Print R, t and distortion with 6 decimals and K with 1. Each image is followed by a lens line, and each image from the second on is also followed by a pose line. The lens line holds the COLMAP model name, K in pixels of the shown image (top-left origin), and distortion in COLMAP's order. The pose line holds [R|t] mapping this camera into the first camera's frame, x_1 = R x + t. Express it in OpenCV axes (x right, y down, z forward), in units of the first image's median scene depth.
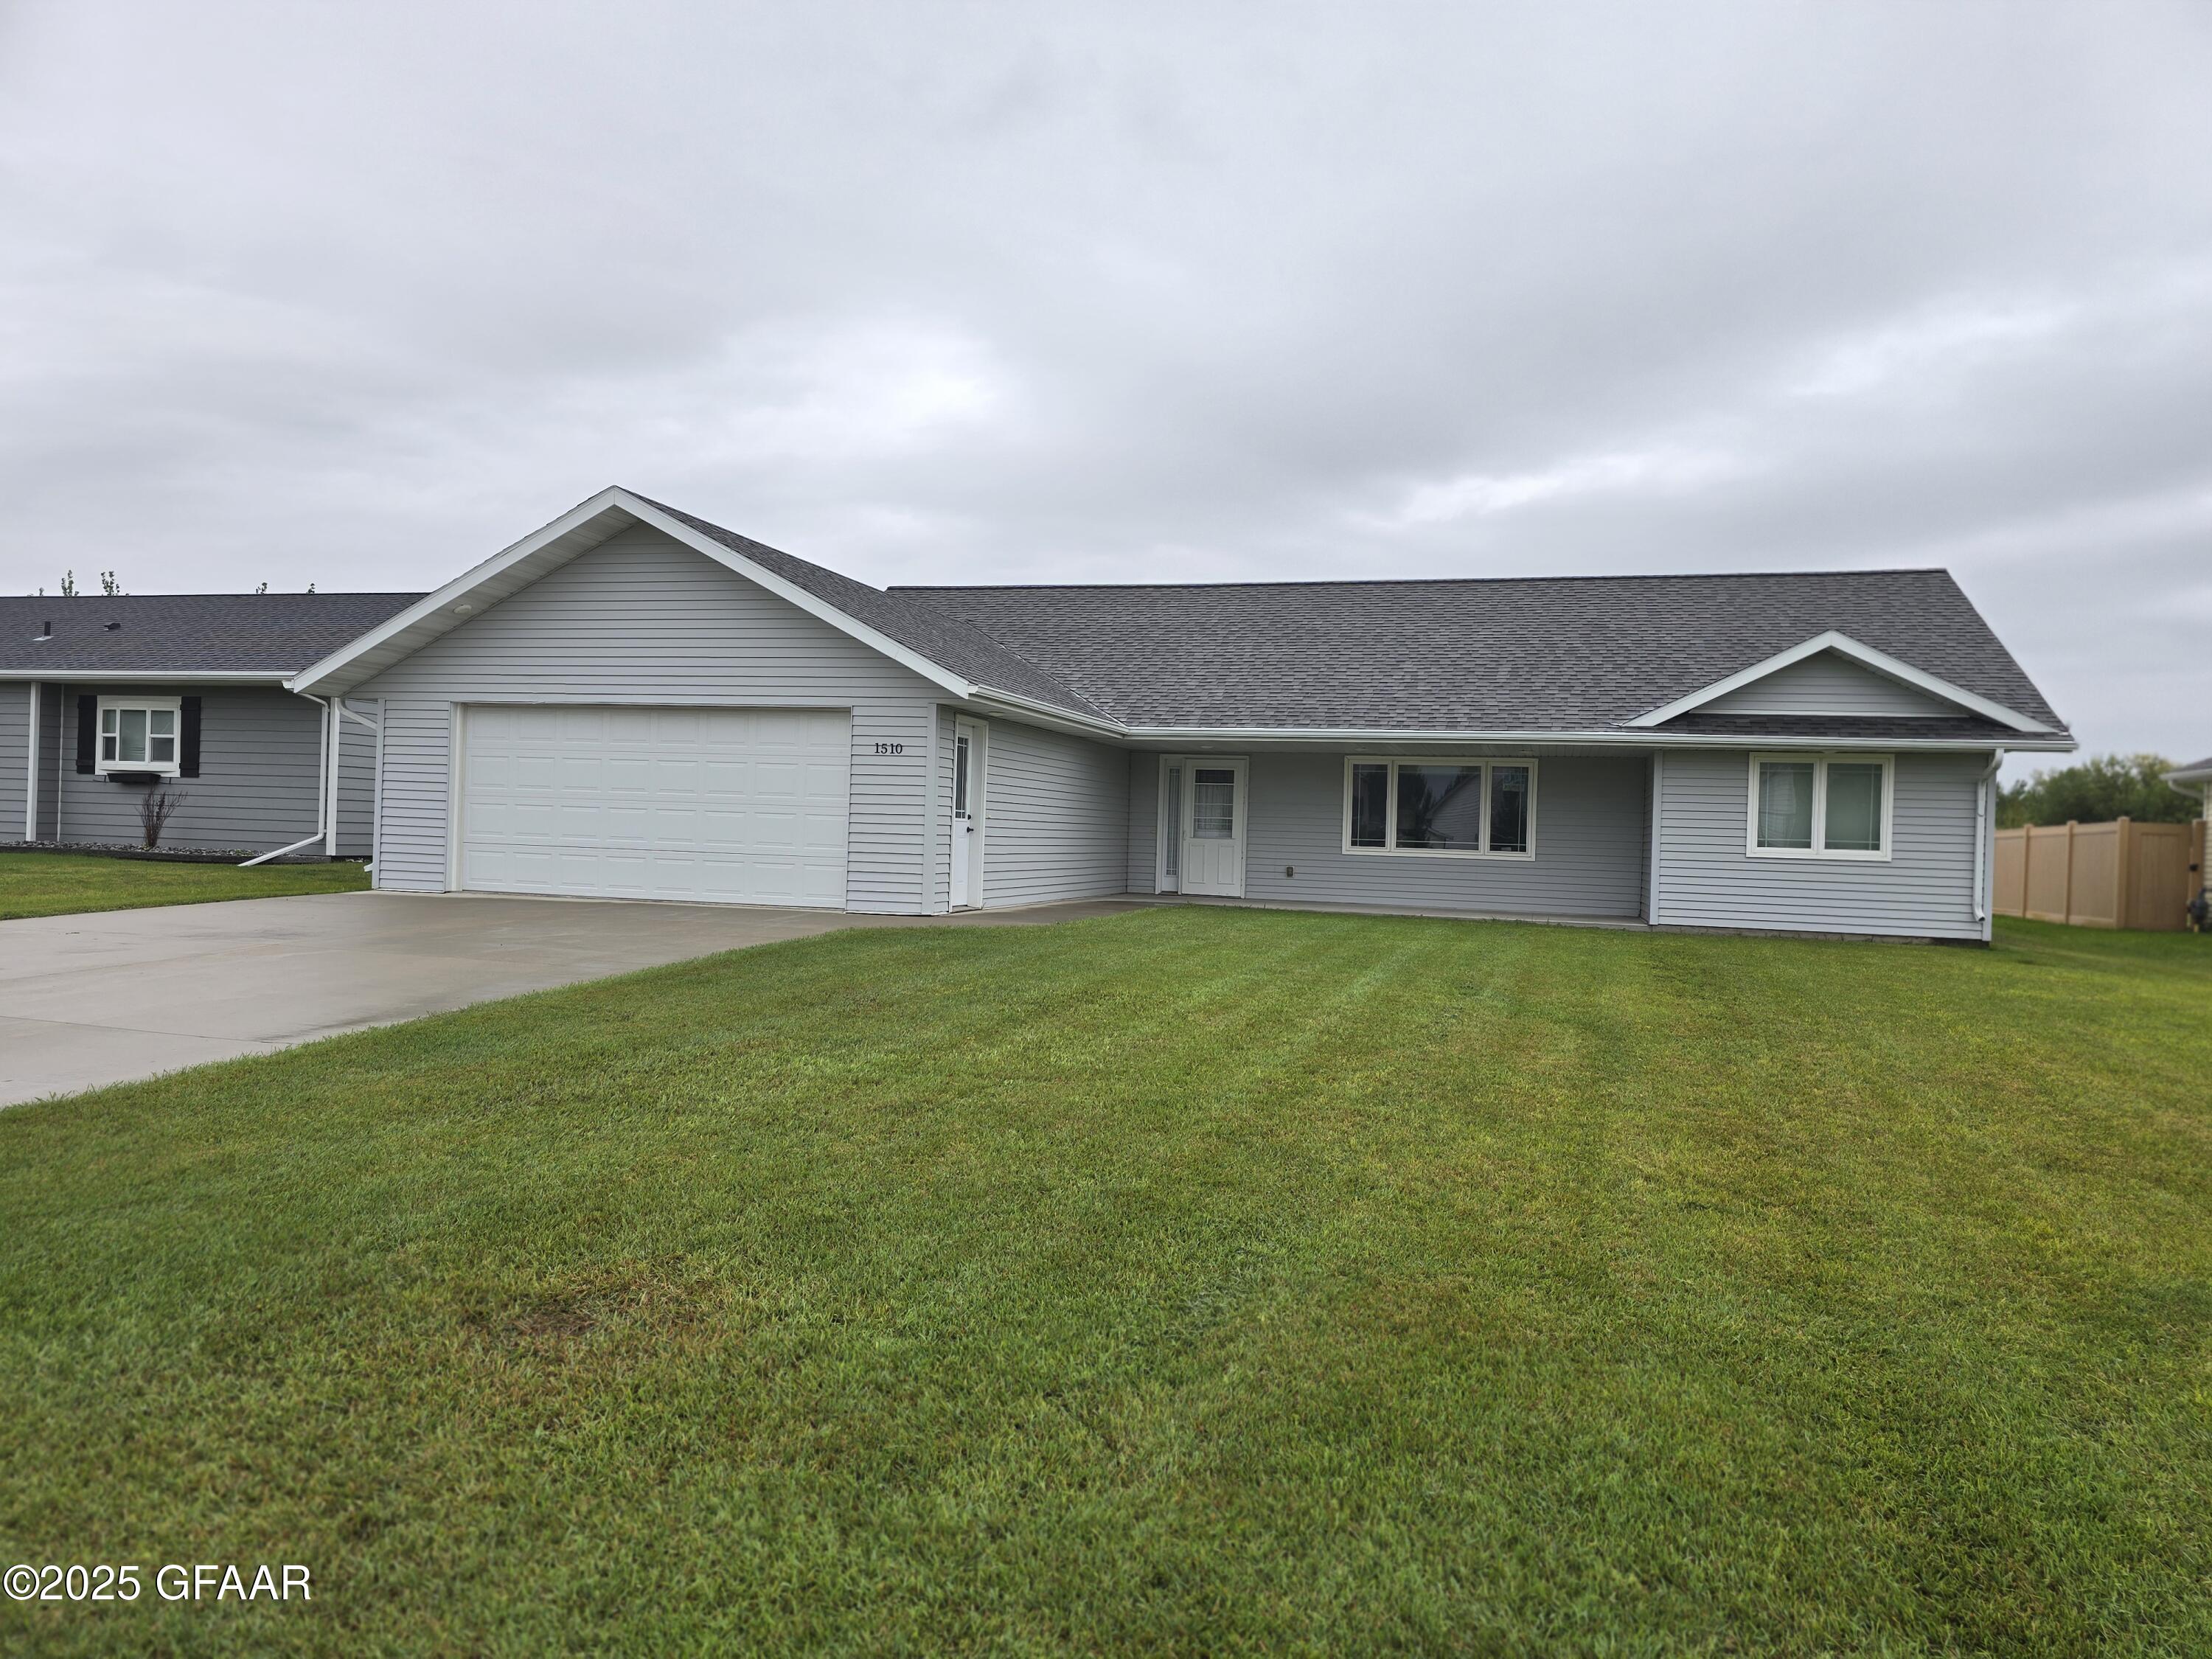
lens RADIAL K [[1517.3, 0, 1102.2], [0, 1517.3, 839.5], [0, 0, 1]] dist [0.059319, -0.051659]
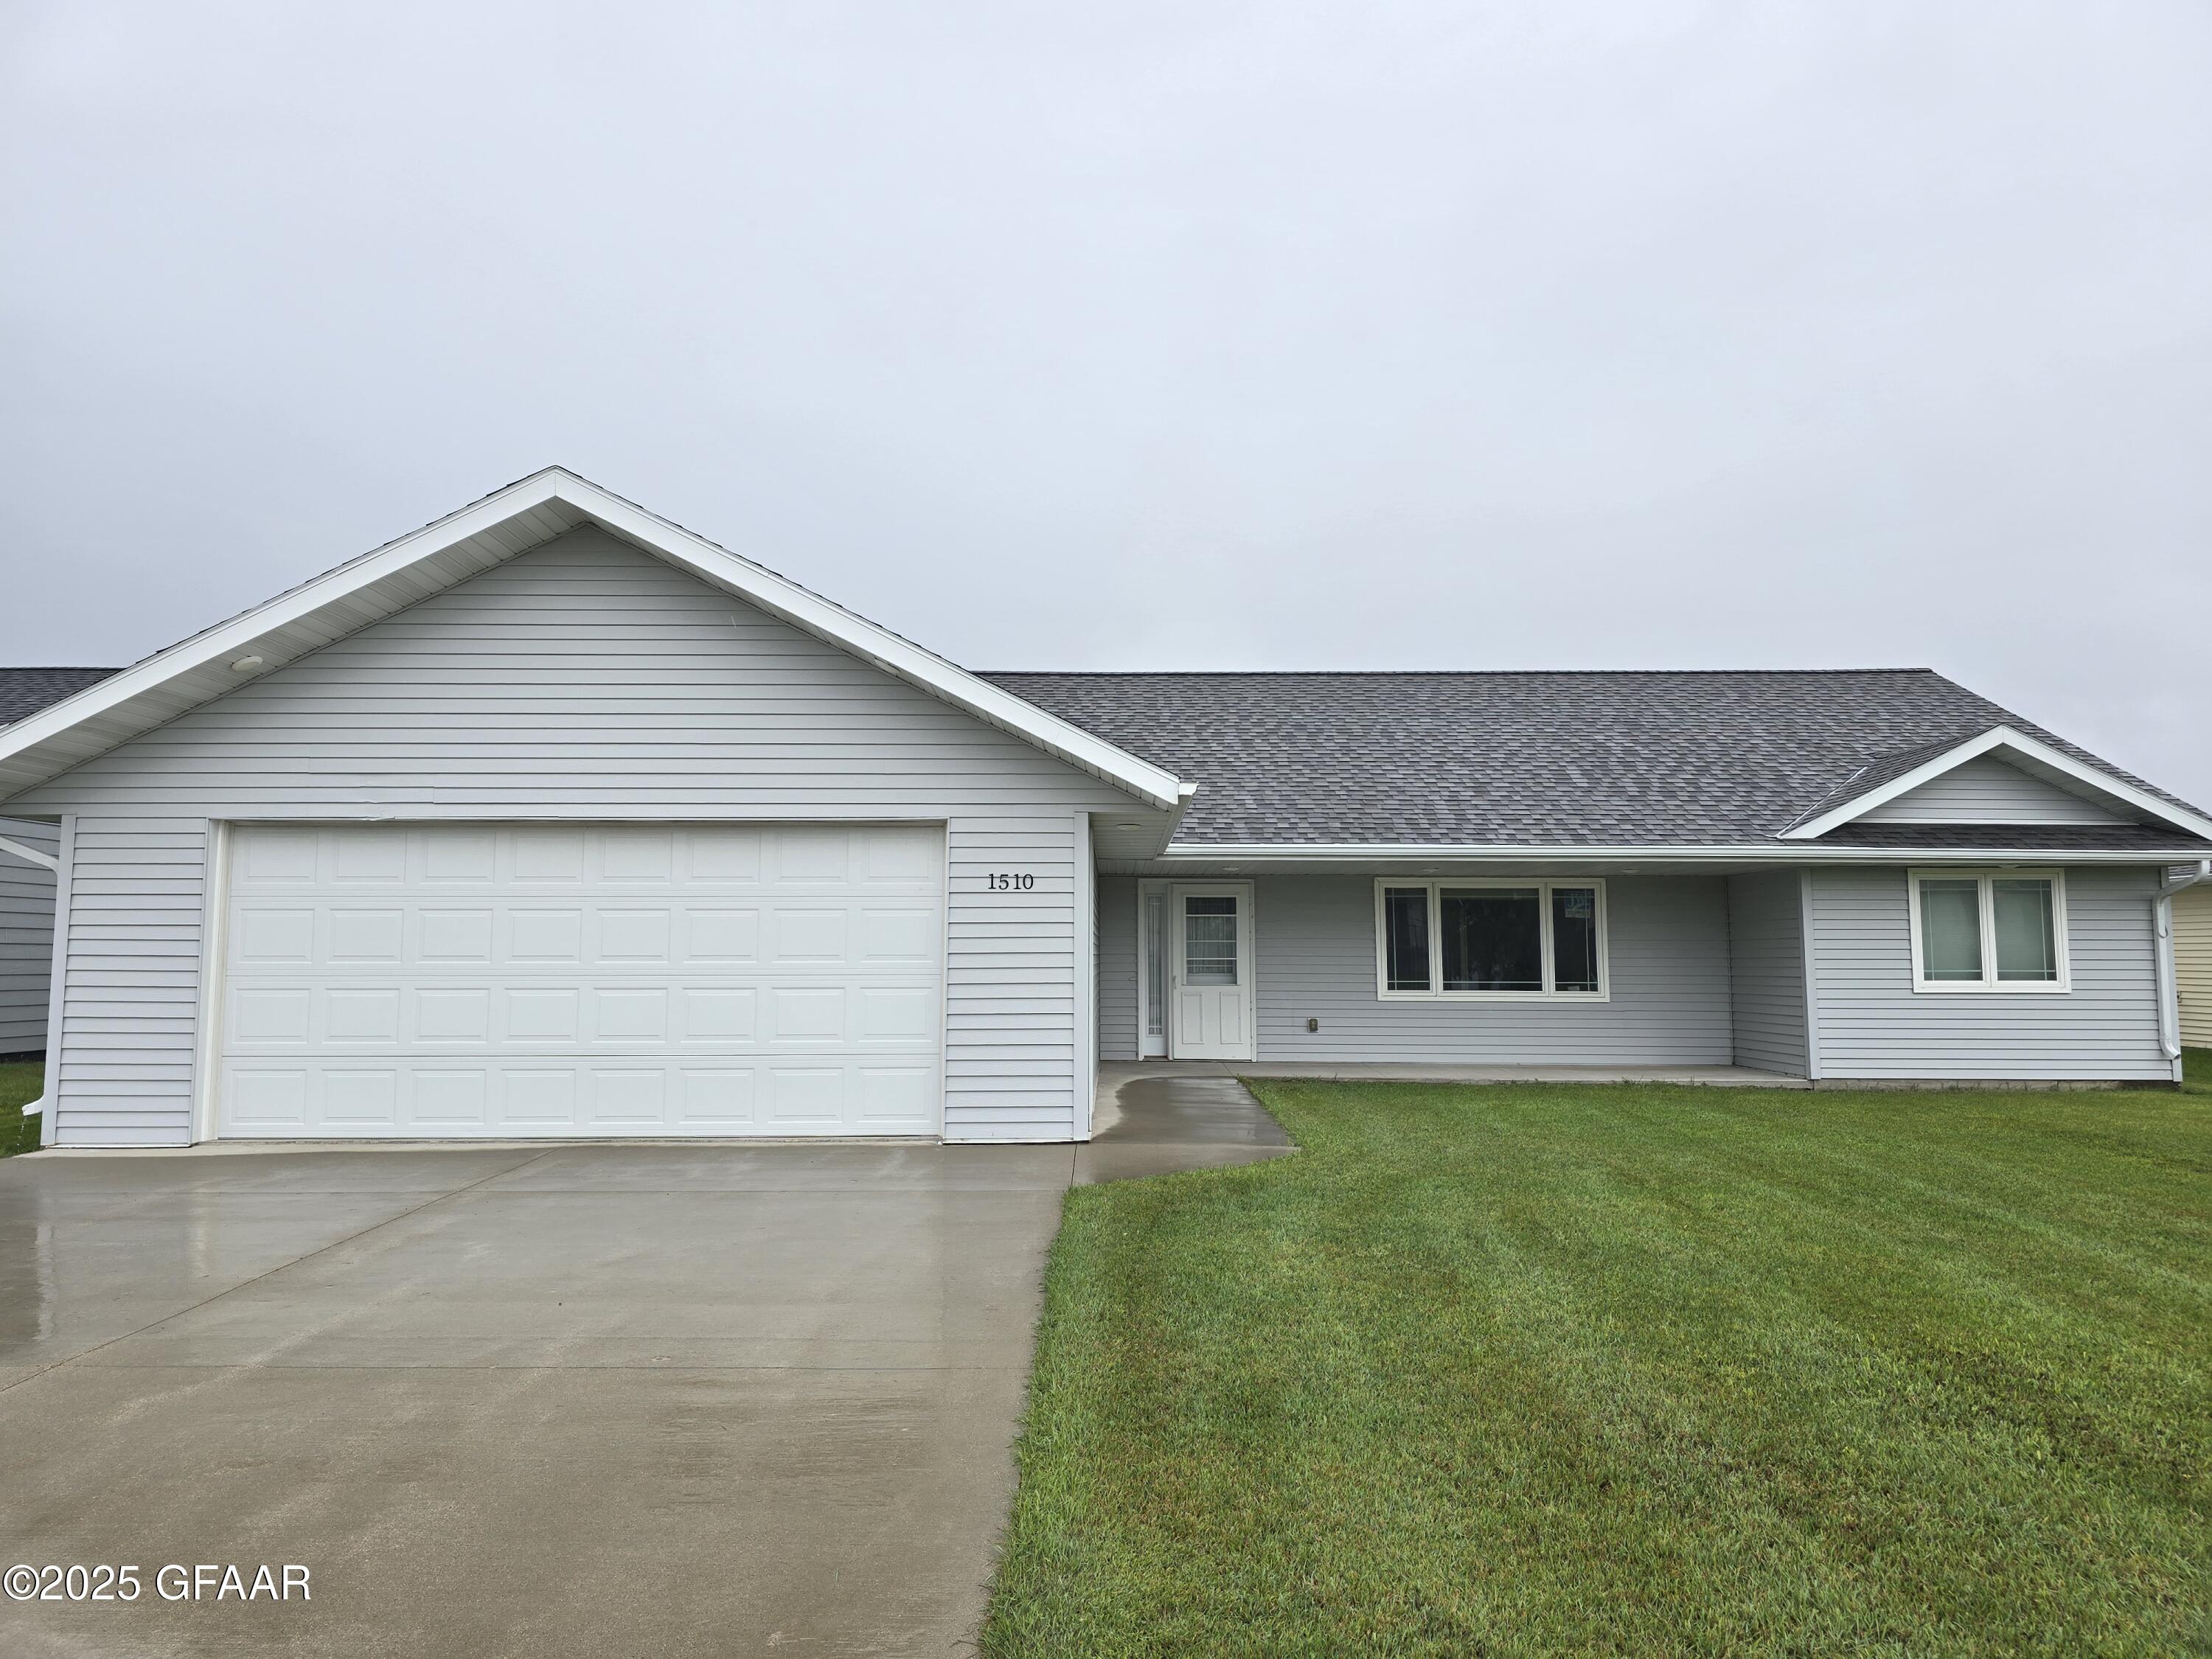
lens RADIAL K [[1517.3, 0, 1100.0], [0, 1517.3, 810.5], [0, 0, 1]] dist [0.059319, -0.051659]
pose [[0.960215, -0.005472, 0.279207, -0.244015], [0.031988, 0.995382, -0.090504, -0.026223], [-0.277422, 0.095835, 0.955956, 0.313274]]
